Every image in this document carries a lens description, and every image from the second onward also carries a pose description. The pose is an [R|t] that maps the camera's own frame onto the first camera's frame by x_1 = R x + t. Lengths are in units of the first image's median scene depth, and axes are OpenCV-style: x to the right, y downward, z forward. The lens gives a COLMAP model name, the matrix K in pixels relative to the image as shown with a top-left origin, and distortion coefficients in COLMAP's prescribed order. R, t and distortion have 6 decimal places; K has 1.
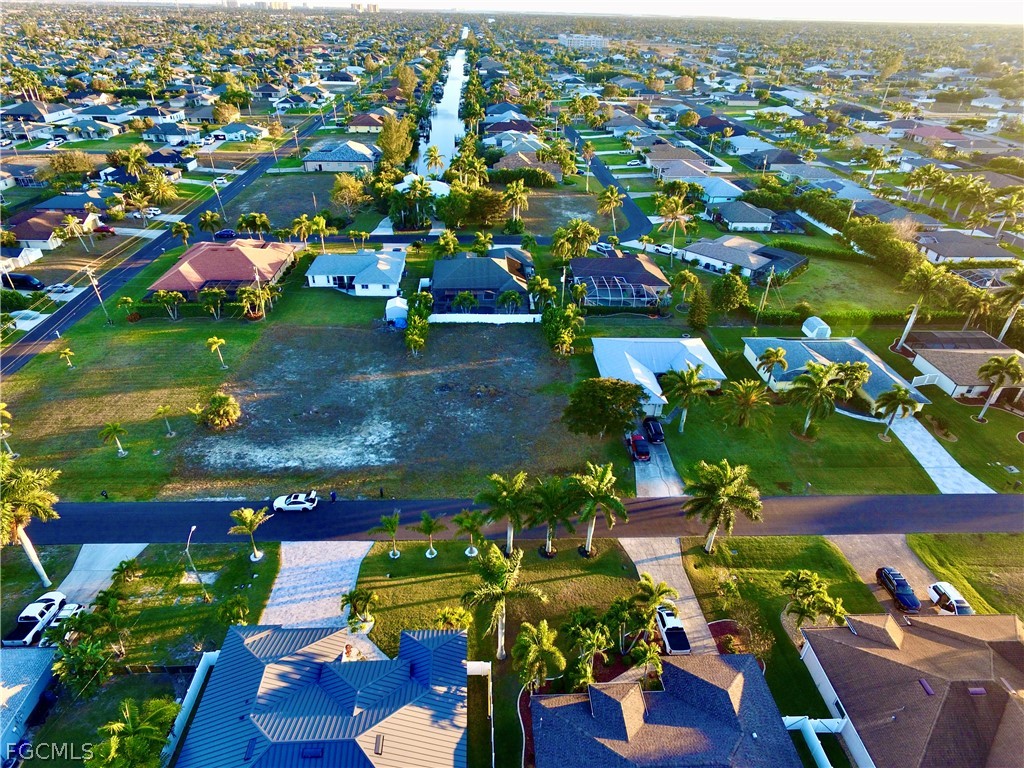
lens RADIAL K [[594.2, 0, 504.0], [0, 594.2, 382.6], [0, 0, 1]] dist [-0.009281, 0.011118]
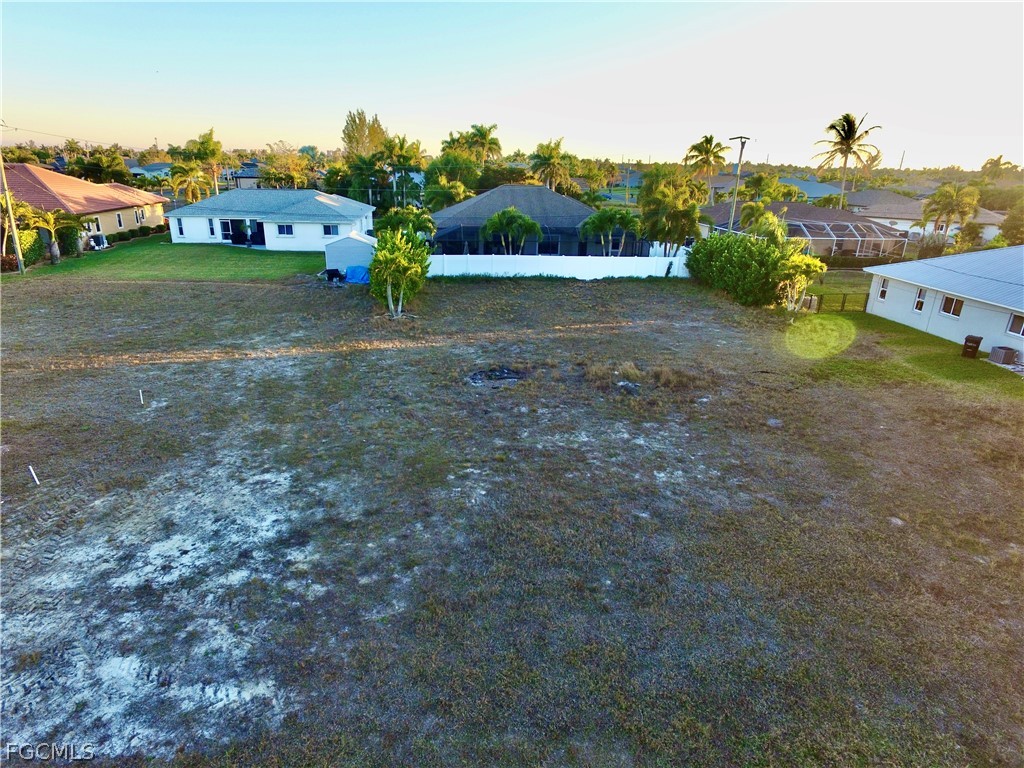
lens RADIAL K [[594.2, 0, 504.0], [0, 594.2, 382.6], [0, 0, 1]] dist [-0.009281, 0.011118]
pose [[0.998330, -0.015771, 0.055580, -0.112369], [0.026780, 0.978750, -0.203301, 0.072154], [-0.051192, 0.204450, 0.977538, 0.701147]]
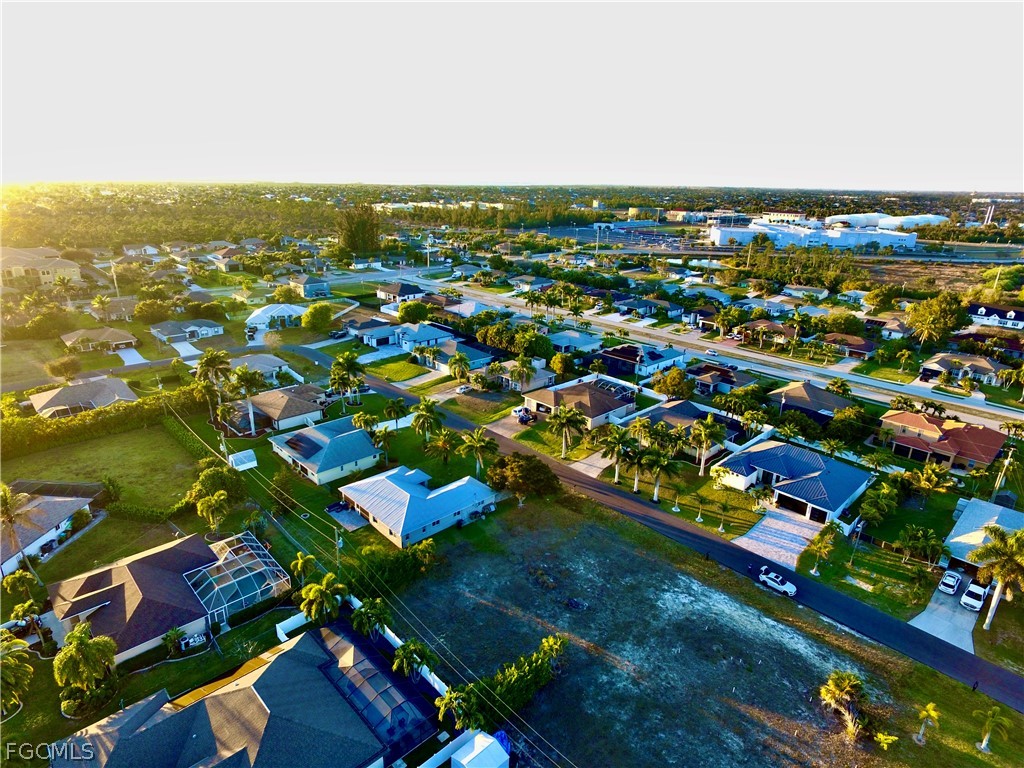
lens RADIAL K [[594.2, 0, 504.0], [0, 594.2, 382.6], [0, 0, 1]] dist [-0.009281, 0.011118]
pose [[-0.651676, -0.276533, 0.706291, -0.542060], [0.373625, 0.693332, 0.616193, -0.764108], [-0.660093, 0.665447, -0.348509, 1.131009]]
